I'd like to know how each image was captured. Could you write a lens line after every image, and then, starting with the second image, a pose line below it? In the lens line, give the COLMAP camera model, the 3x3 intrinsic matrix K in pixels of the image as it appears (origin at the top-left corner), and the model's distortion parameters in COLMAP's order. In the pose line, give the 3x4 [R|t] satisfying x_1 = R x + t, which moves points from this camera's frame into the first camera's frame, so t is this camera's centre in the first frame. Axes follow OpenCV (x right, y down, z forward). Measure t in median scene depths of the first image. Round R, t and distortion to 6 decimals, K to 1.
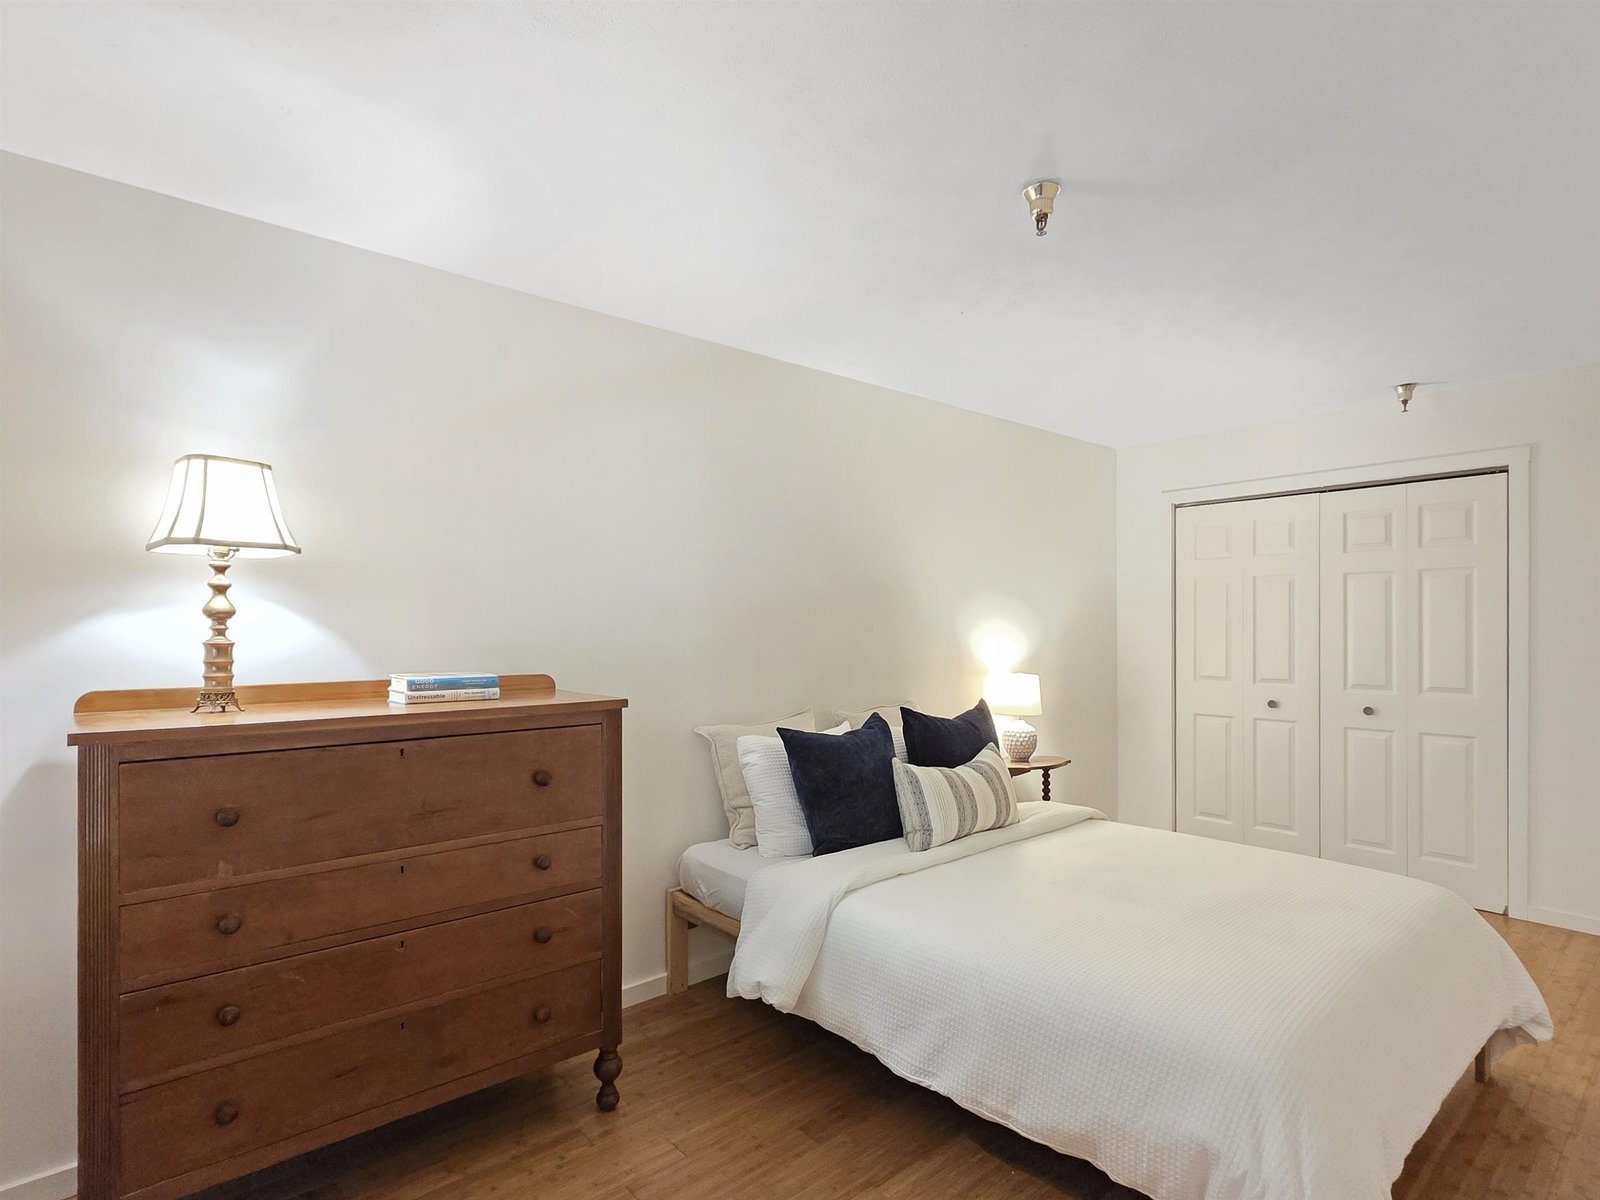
lens RADIAL K [[822.1, 0, 799.2], [0, 822.1, 630.1], [0, 0, 1]] dist [0.001774, 0.000333]
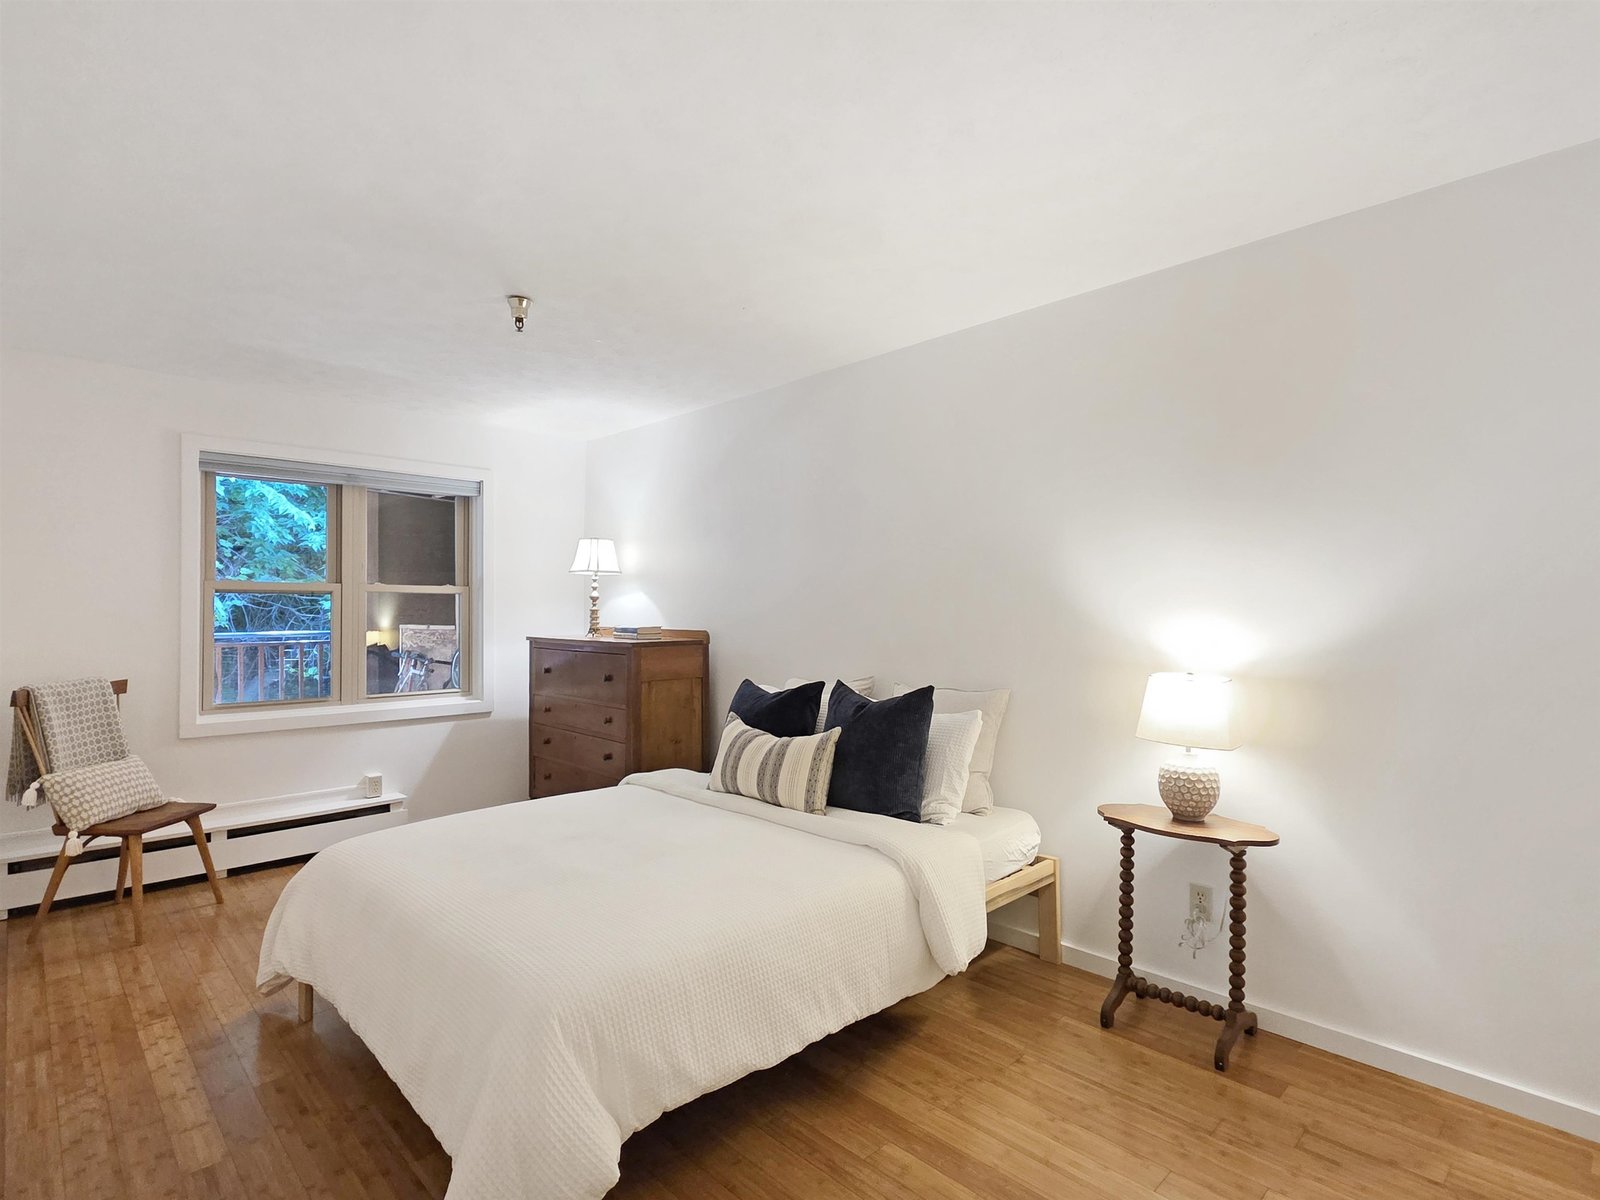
lens RADIAL K [[813.9, 0, 797.7], [0, 813.9, 608.6], [0, 0, 1]] dist [-0.000822, -0.000759]
pose [[0.059124, -0.000523, -0.998251, 1.815218], [-0.001832, 0.999998, -0.000632, 0.012991], [0.998249, 0.001867, 0.059123, 1.459018]]
